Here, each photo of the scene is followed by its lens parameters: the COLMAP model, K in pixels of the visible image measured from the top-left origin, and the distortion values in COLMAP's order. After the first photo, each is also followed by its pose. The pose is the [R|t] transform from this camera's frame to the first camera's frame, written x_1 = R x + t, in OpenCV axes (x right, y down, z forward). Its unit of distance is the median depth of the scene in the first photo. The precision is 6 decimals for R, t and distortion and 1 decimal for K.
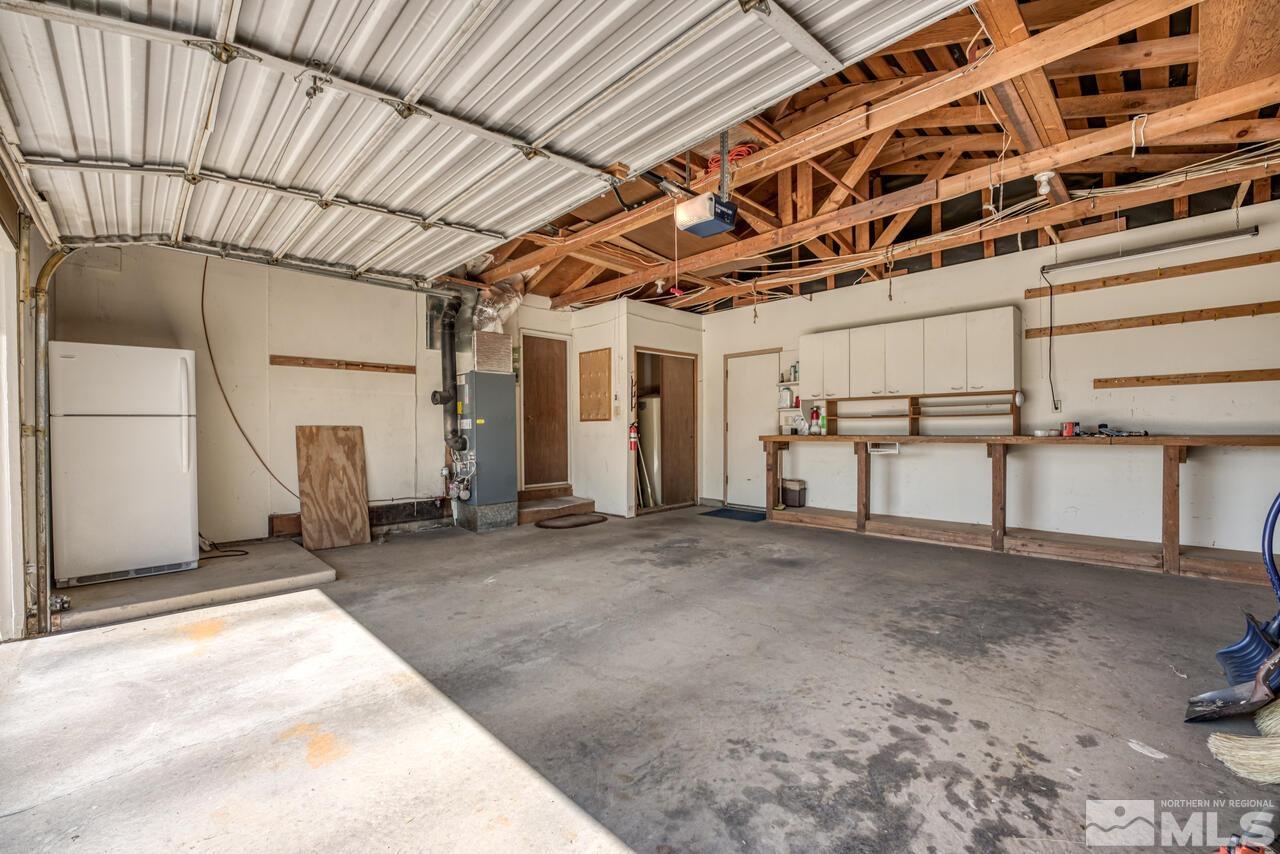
lens RADIAL K [[535.6, 0, 639.8], [0, 535.6, 432.9], [0, 0, 1]] dist [-0.023789, -0.000512]
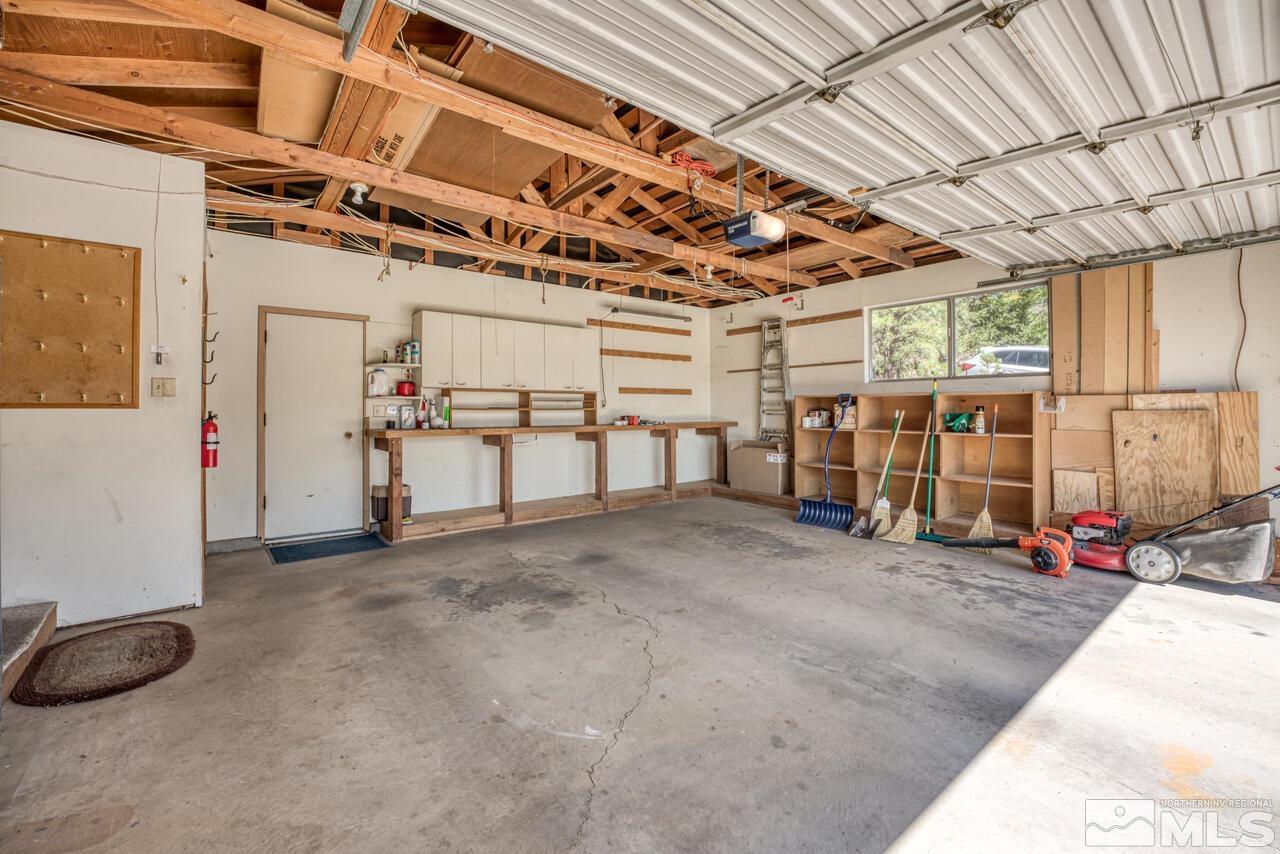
lens RADIAL K [[535.6, 0, 649.2], [0, 535.6, 401.8], [0, 0, 1]] dist [-0.023789, -0.000512]
pose [[0.086817, 0.024518, 0.995922, -0.785164], [0.007757, 0.999650, -0.025286, -0.022744], [-0.996194, 0.009920, 0.086597, 0.900525]]
